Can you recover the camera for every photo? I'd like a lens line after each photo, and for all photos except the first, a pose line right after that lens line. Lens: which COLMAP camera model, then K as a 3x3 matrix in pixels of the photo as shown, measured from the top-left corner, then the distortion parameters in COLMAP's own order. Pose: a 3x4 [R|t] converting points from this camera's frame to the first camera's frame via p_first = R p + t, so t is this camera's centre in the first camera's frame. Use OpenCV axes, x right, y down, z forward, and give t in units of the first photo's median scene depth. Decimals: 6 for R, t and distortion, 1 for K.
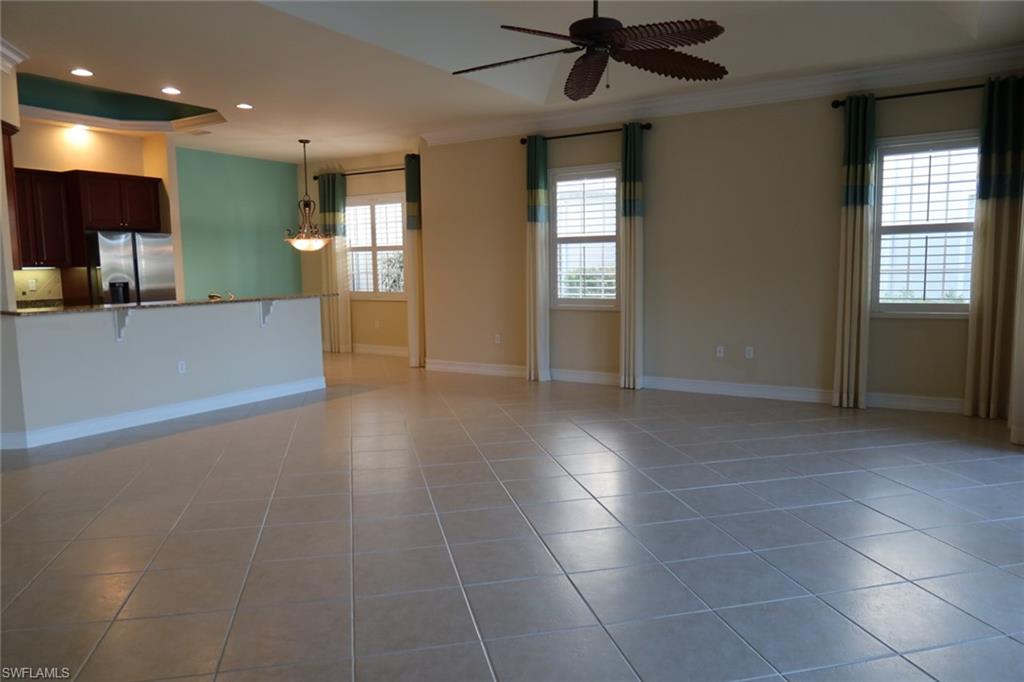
lens RADIAL K [[710.5, 0, 512.3], [0, 710.5, 343.8], [0, 0, 1]] dist [-0.031634, 0.006041]
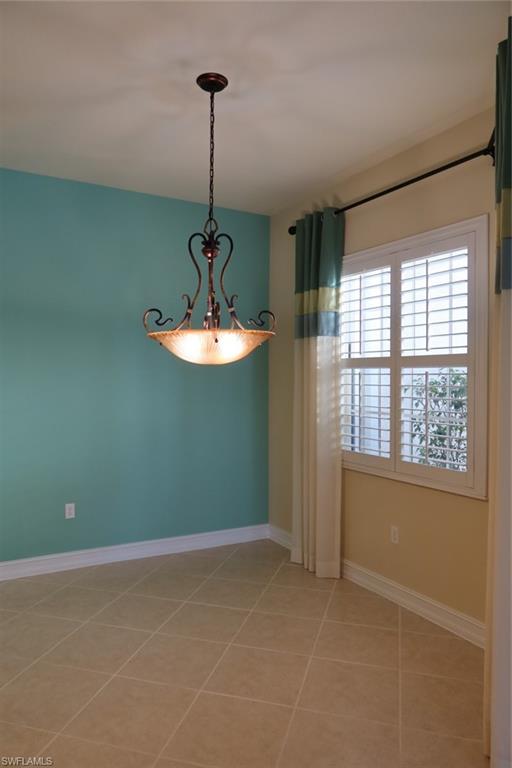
lens RADIAL K [[532.9, 0, 252.6], [0, 532.9, 381.3], [0, 0, 1]] dist [-0.031634, 0.006041]
pose [[0.878044, 0.019967, -0.478163, -0.108635], [-0.072058, 0.993255, -0.090844, -0.081137], [0.473124, 0.114221, 0.873560, 0.634785]]
